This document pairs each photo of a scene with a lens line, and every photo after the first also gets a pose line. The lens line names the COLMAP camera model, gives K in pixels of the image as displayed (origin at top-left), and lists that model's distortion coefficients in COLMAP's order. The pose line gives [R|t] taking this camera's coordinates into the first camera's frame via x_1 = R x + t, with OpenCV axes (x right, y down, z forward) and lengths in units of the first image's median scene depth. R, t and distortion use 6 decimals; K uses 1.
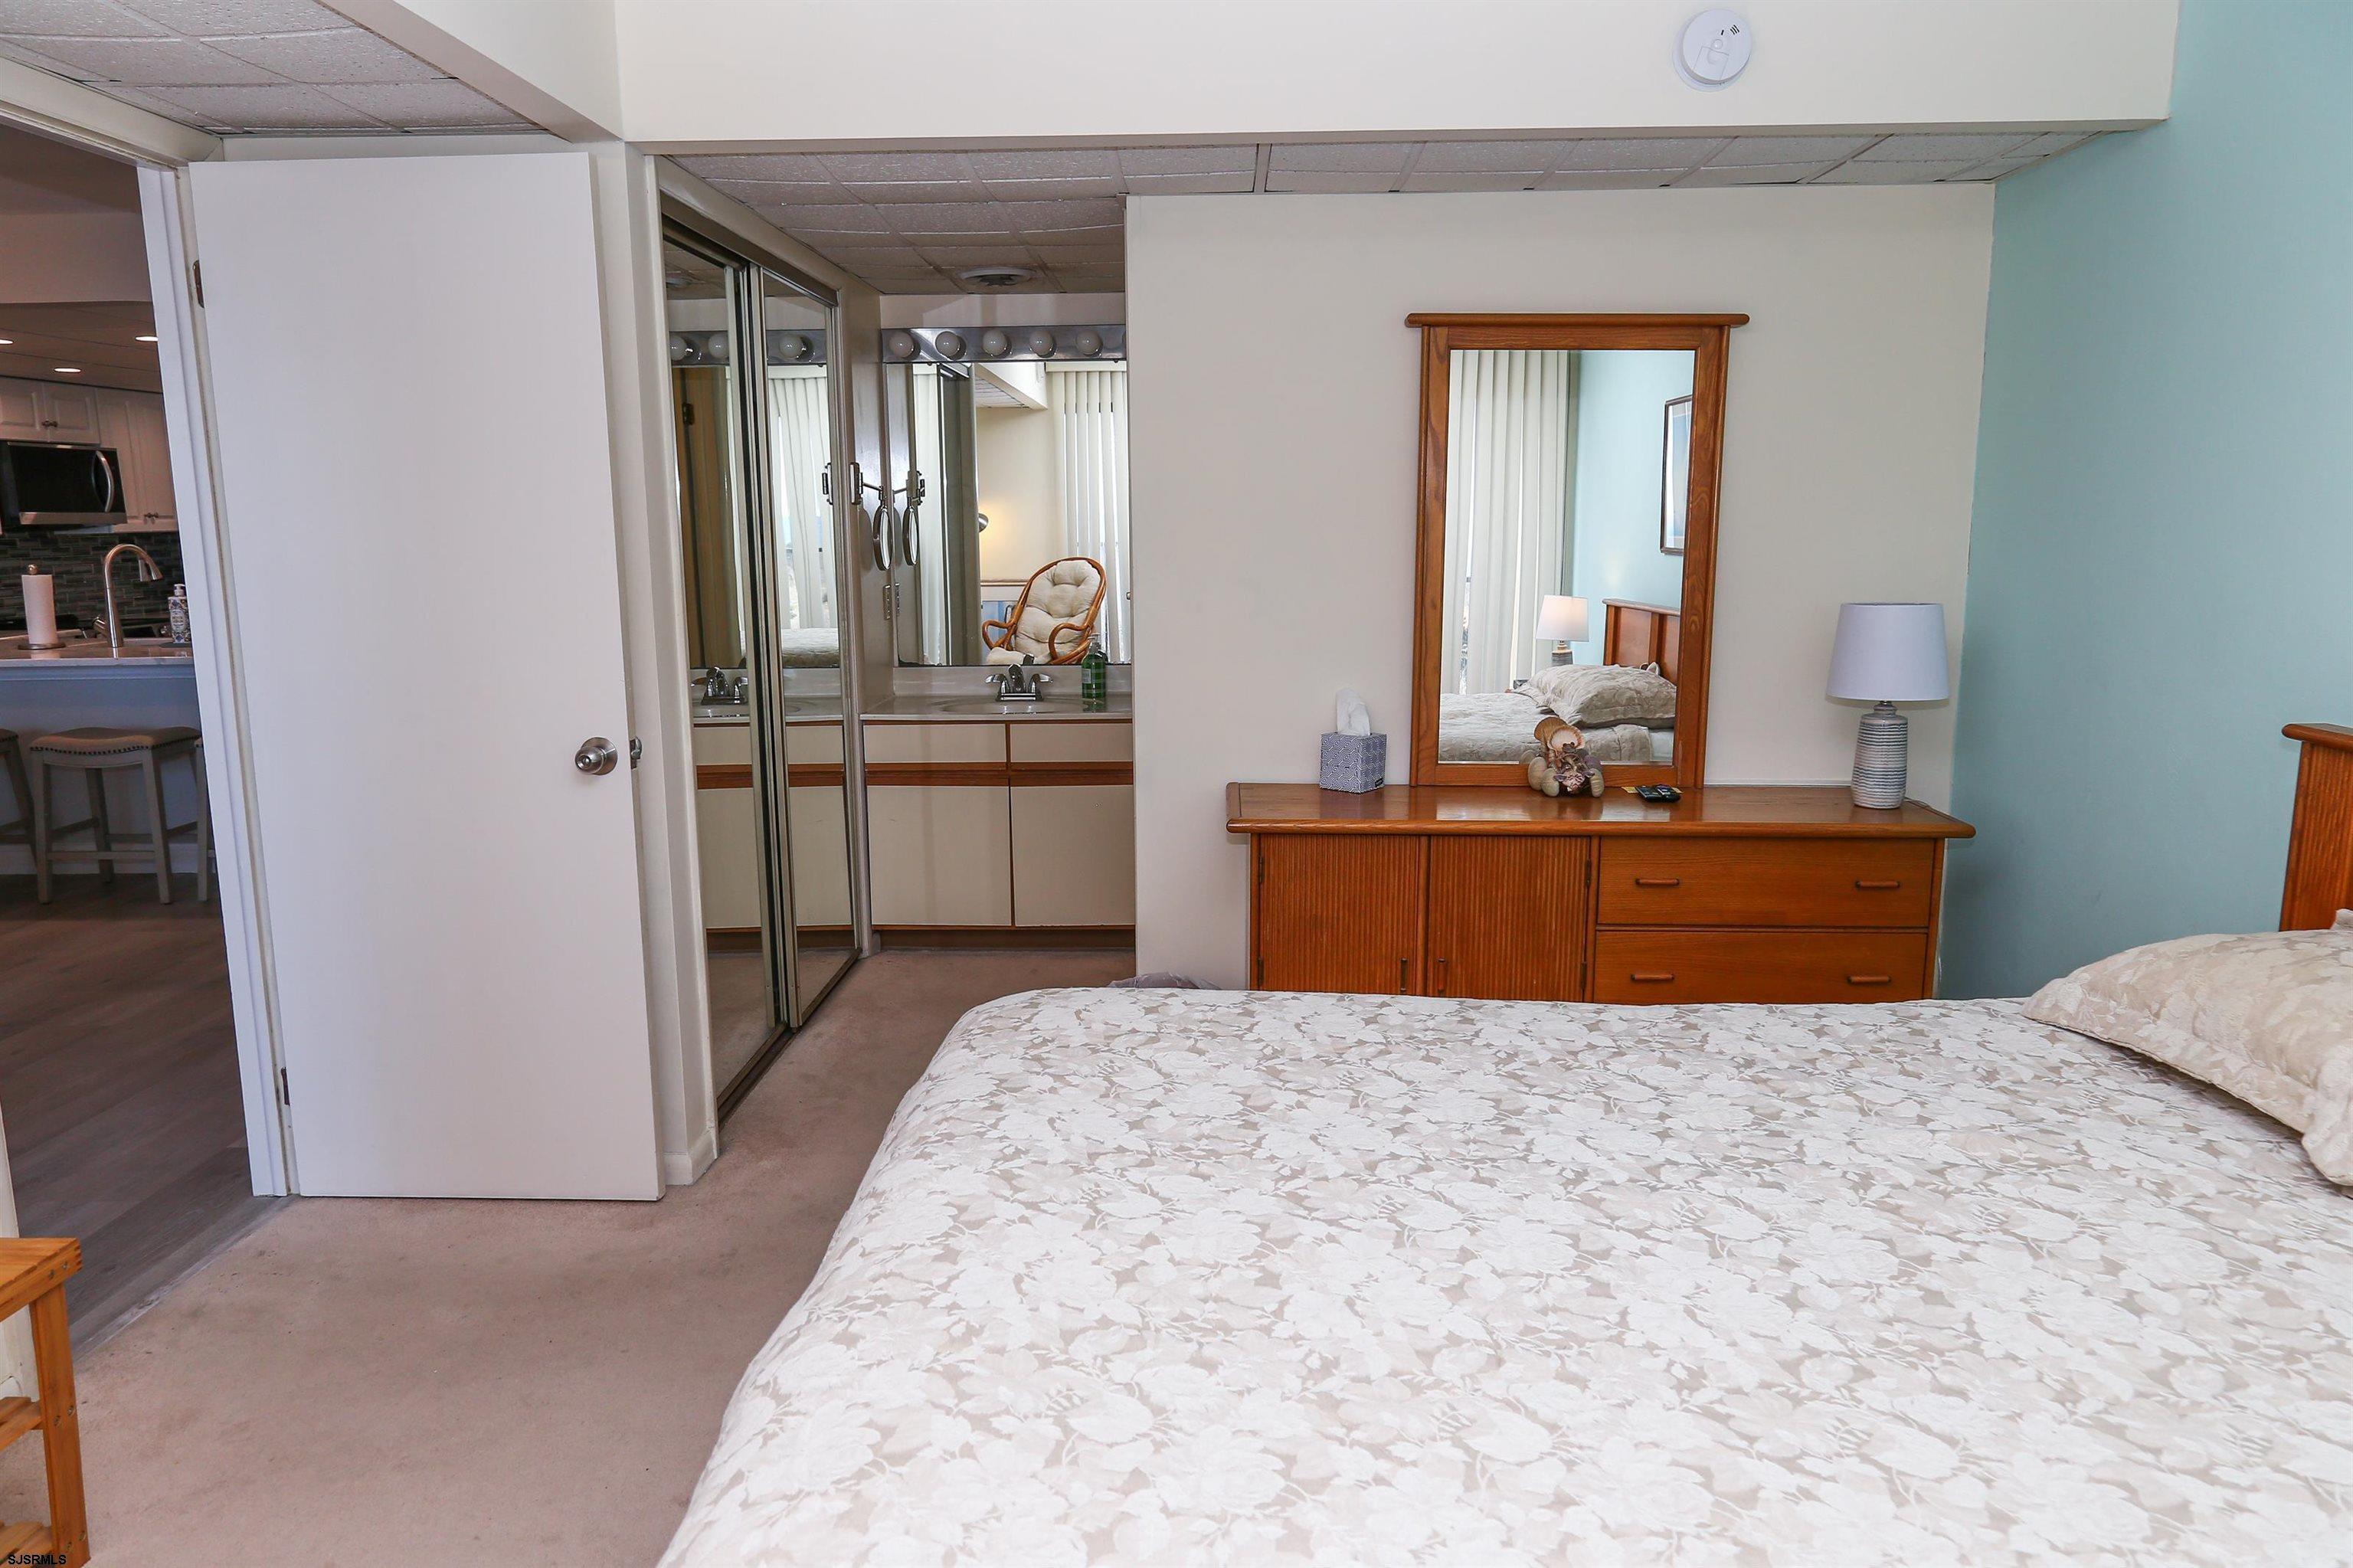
lens RADIAL K [[1597.6, 0, 1176.5], [0, 1597.6, 784.0], [0, 0, 1]] dist [0.006014, 0.001214]
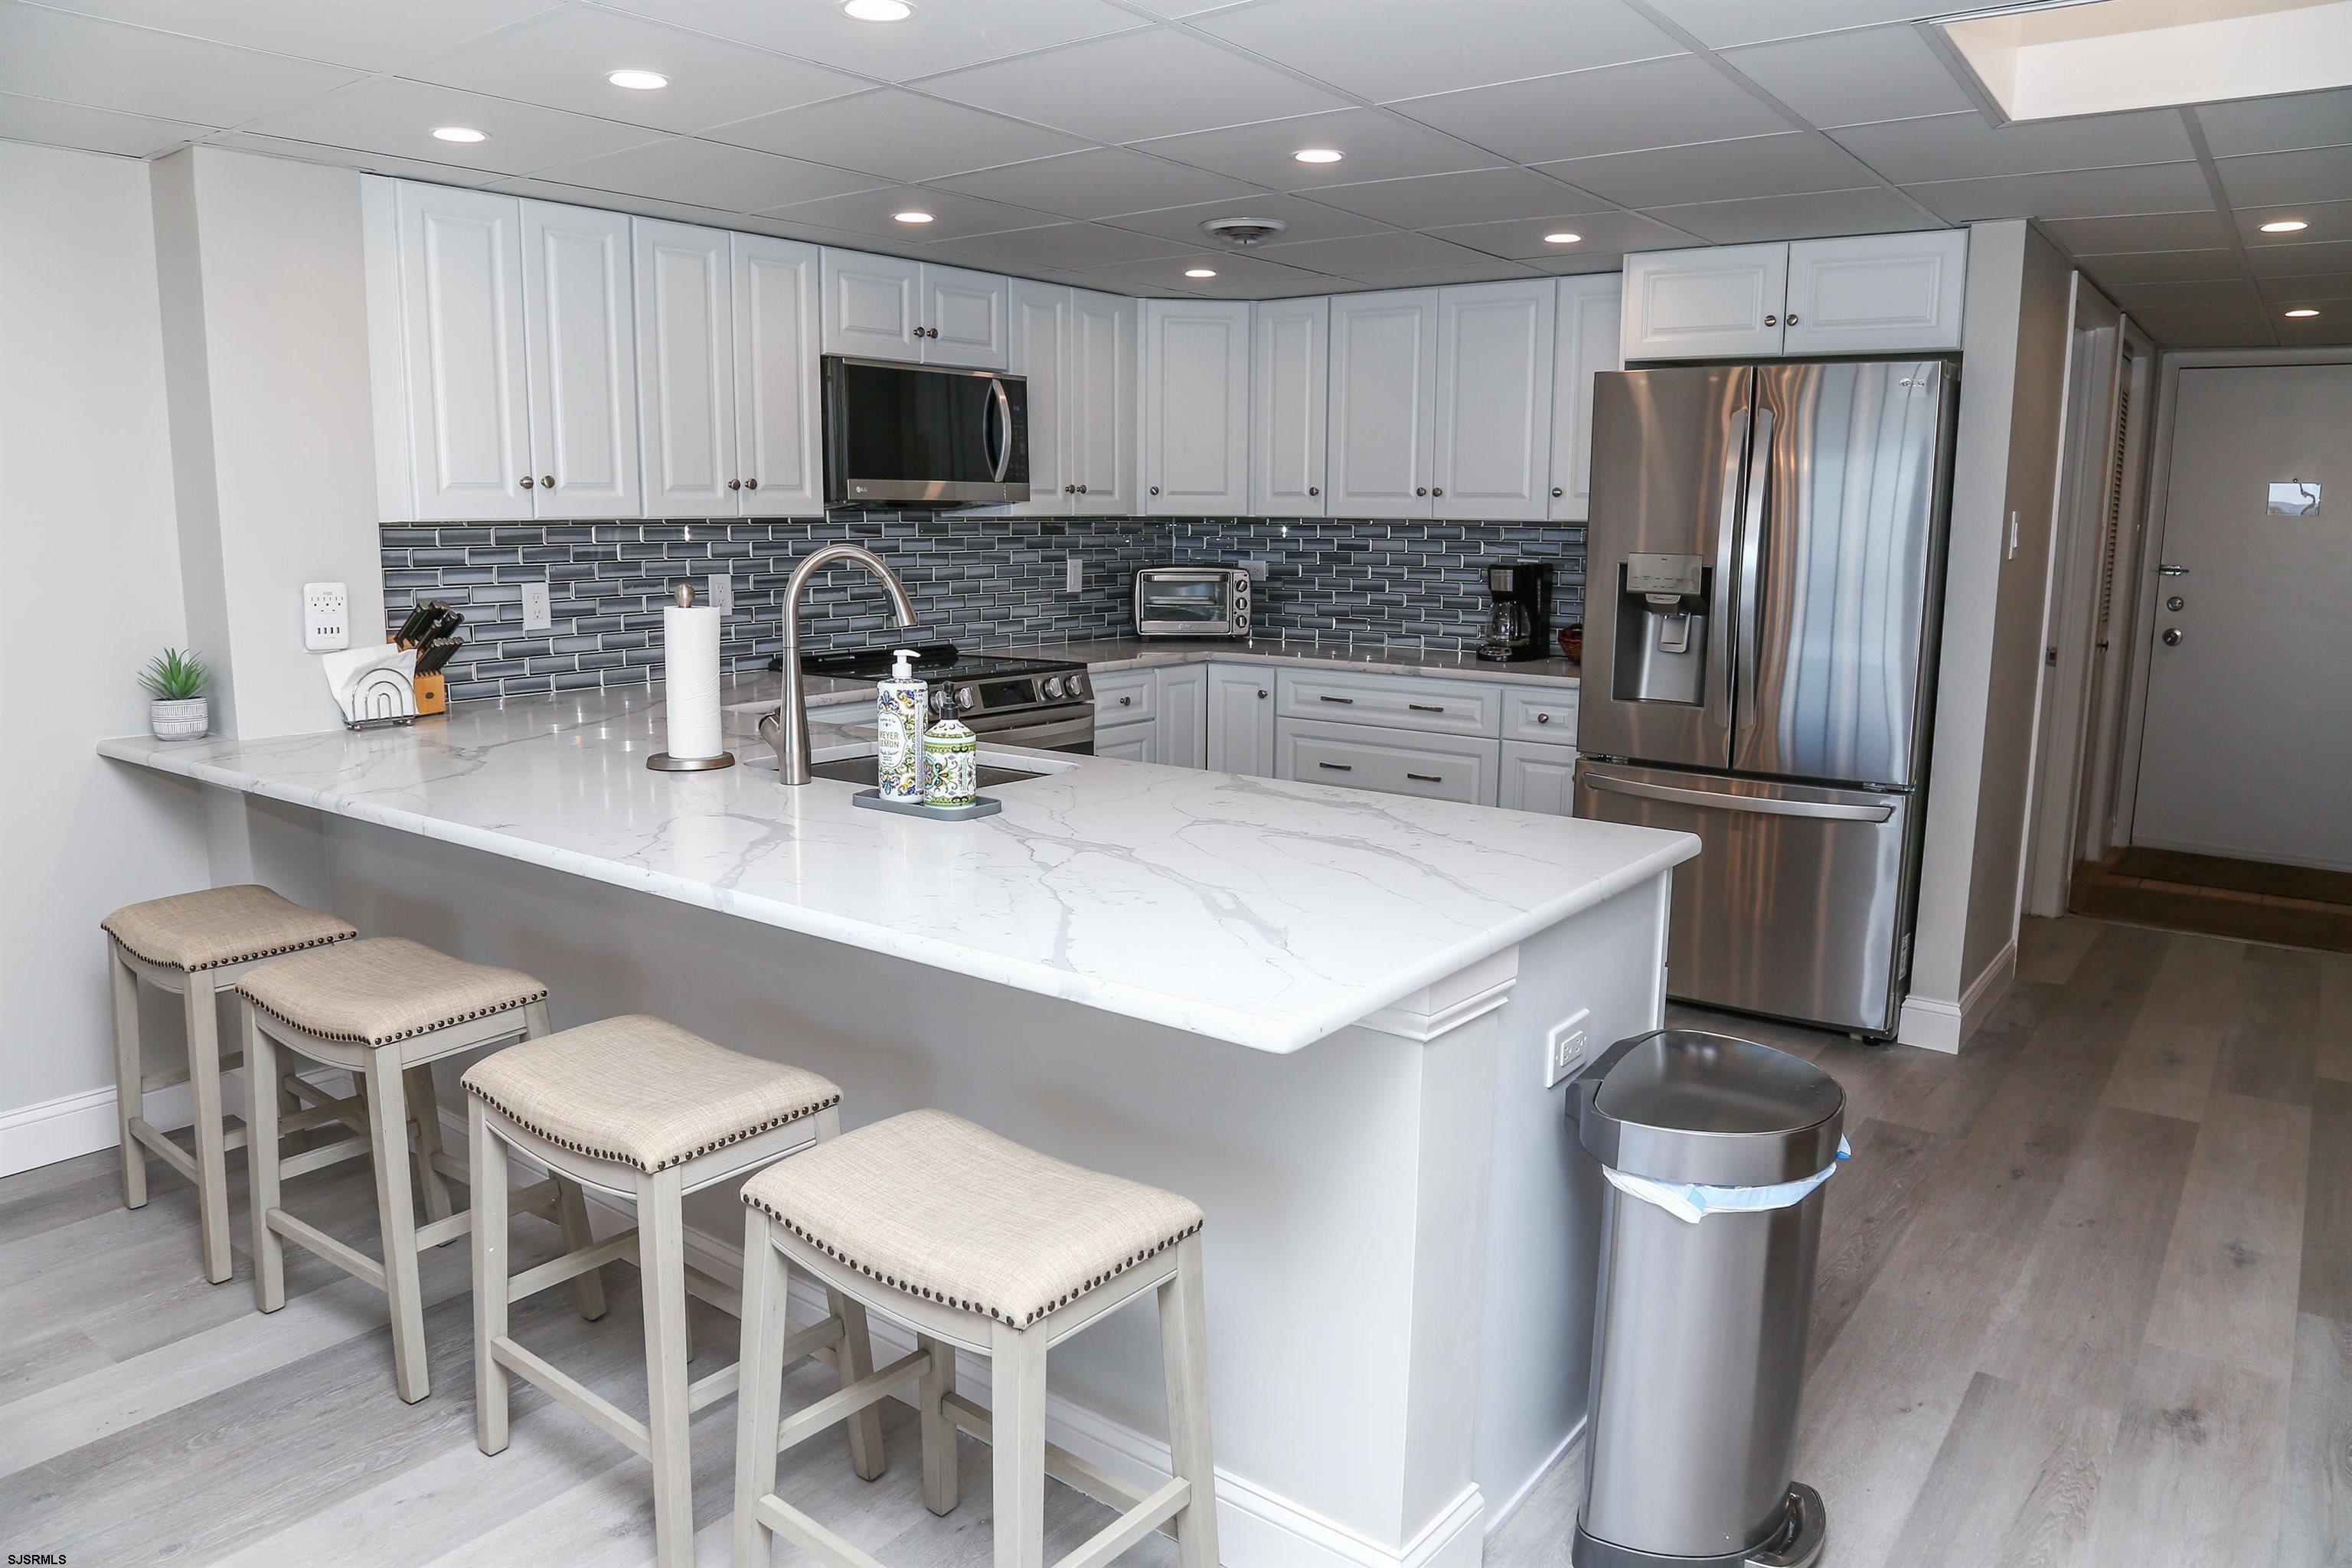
lens RADIAL K [[1592.7, 0, 1176.0], [0, 1592.7, 784.0], [0, 0, 1]] dist [-0.001690, -0.000419]
pose [[0.813439, 0.119111, -0.569324, -0.264507], [-0.115804, 0.992377, 0.042162, -0.091779], [0.570006, 0.031634, 0.821031, 0.560782]]
